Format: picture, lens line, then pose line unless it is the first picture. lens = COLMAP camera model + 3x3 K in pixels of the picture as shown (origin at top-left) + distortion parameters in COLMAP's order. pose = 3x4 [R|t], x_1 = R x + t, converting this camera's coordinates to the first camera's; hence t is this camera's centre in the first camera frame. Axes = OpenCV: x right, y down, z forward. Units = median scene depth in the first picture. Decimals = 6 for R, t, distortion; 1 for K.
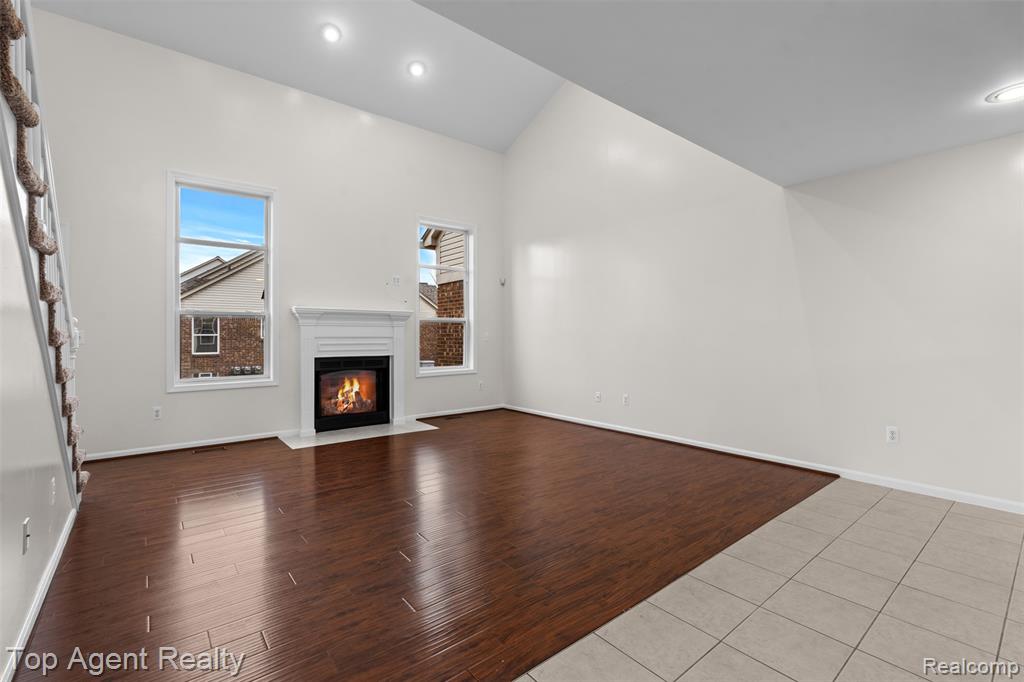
lens RADIAL K [[454.6, 0, 509.1], [0, 454.6, 335.5], [0, 0, 1]] dist [-0.007671, 0.001485]
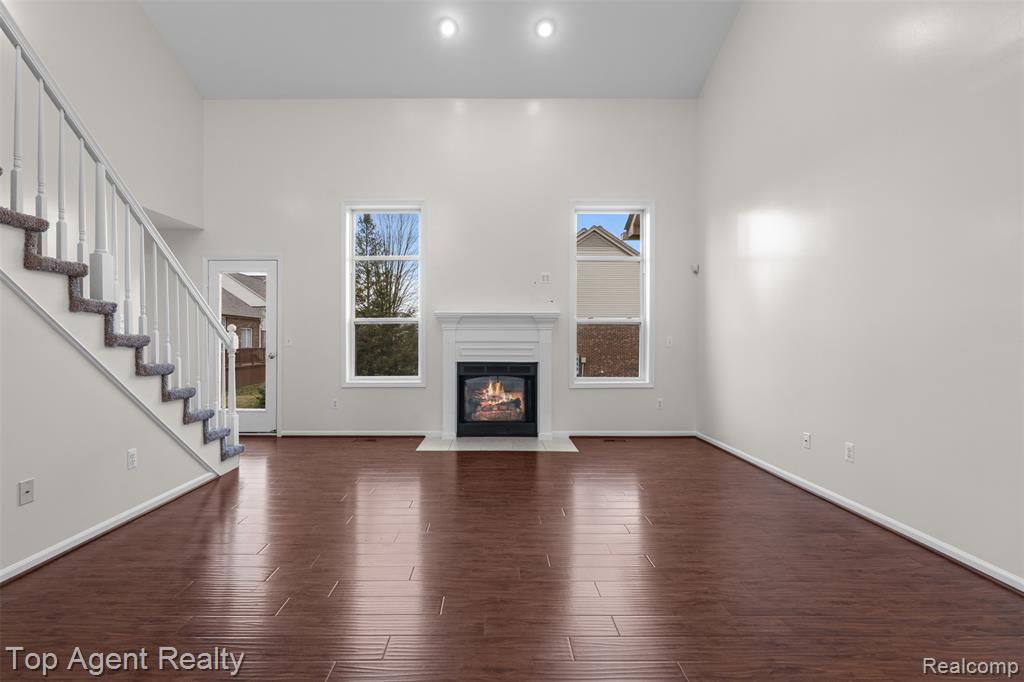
lens RADIAL K [[454.6, 0, 504.9], [0, 454.6, 344.2], [0, 0, 1]] dist [-0.007671, 0.001485]
pose [[0.776937, 0.006954, -0.629540, 0.257506], [-0.001320, 0.999955, 0.009417, 0.000160], [0.629577, -0.006485, 0.776911, 0.263232]]
